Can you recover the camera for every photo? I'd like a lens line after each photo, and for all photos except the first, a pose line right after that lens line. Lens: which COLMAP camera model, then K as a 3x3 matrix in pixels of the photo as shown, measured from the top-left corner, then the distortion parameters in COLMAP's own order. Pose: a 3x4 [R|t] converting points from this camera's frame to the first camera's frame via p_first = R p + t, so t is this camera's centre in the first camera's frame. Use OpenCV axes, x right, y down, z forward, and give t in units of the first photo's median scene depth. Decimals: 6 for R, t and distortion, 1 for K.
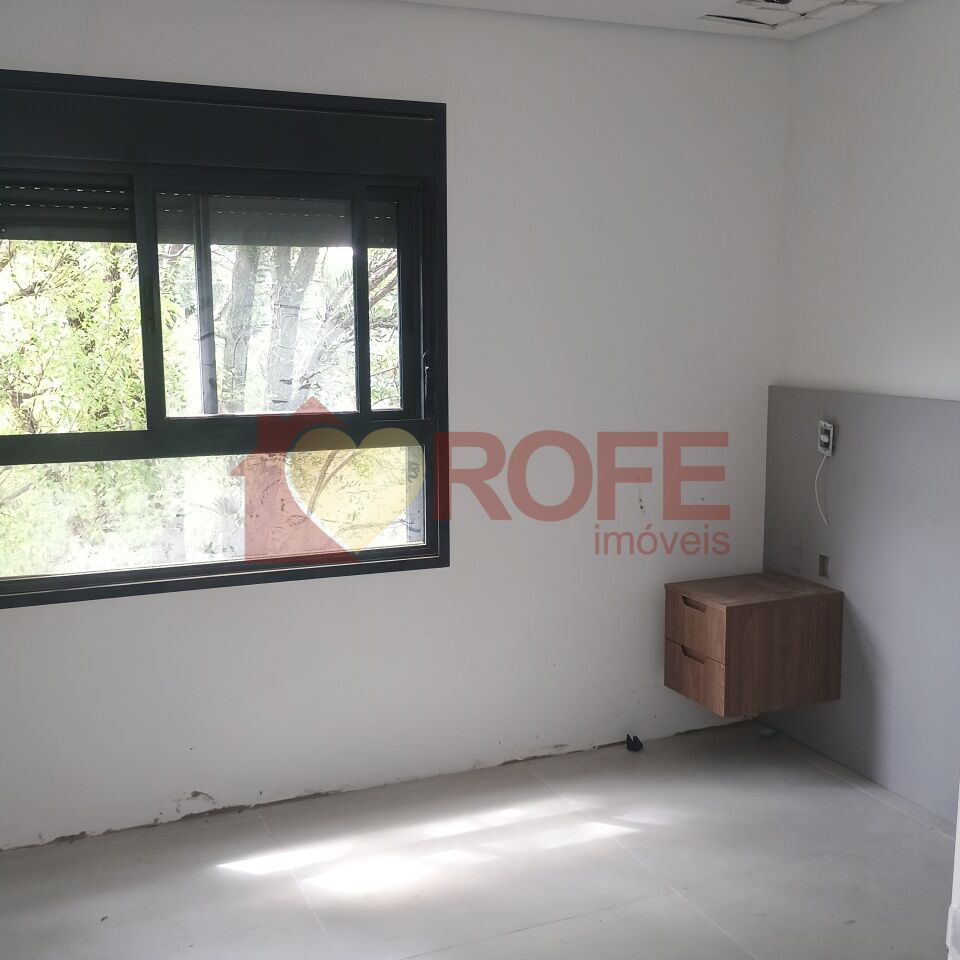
lens RADIAL K [[1109.3, 0, 477.2], [0, 1109.3, 480.3], [0, 0, 1]] dist [0.018221, 0.000000]
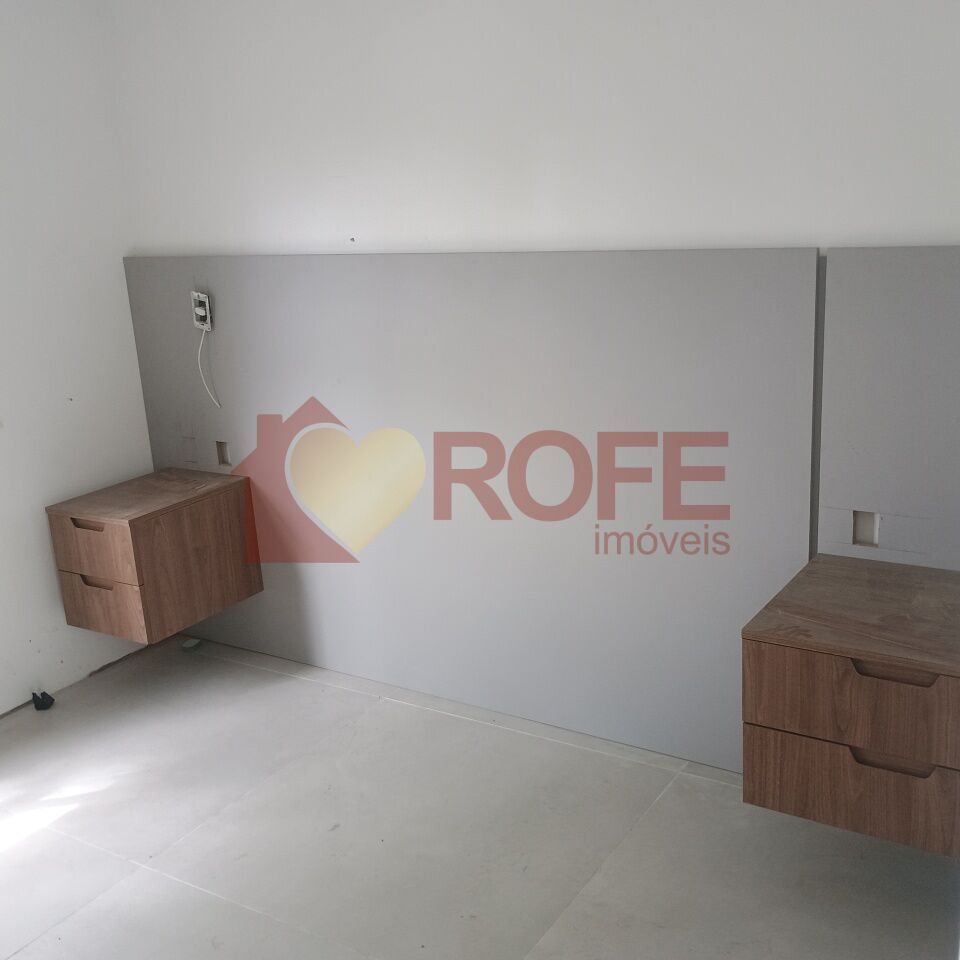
lens RADIAL K [[1109.3, 0, 474.5], [0, 1109.3, 493.6], [0, 0, 1]] dist [0.018221, 0.000000]
pose [[0.827537, -0.193829, 0.526890, -0.001970], [0.132796, 0.979458, 0.151747, -0.000711], [-0.545480, -0.055607, 0.836277, 0.133183]]
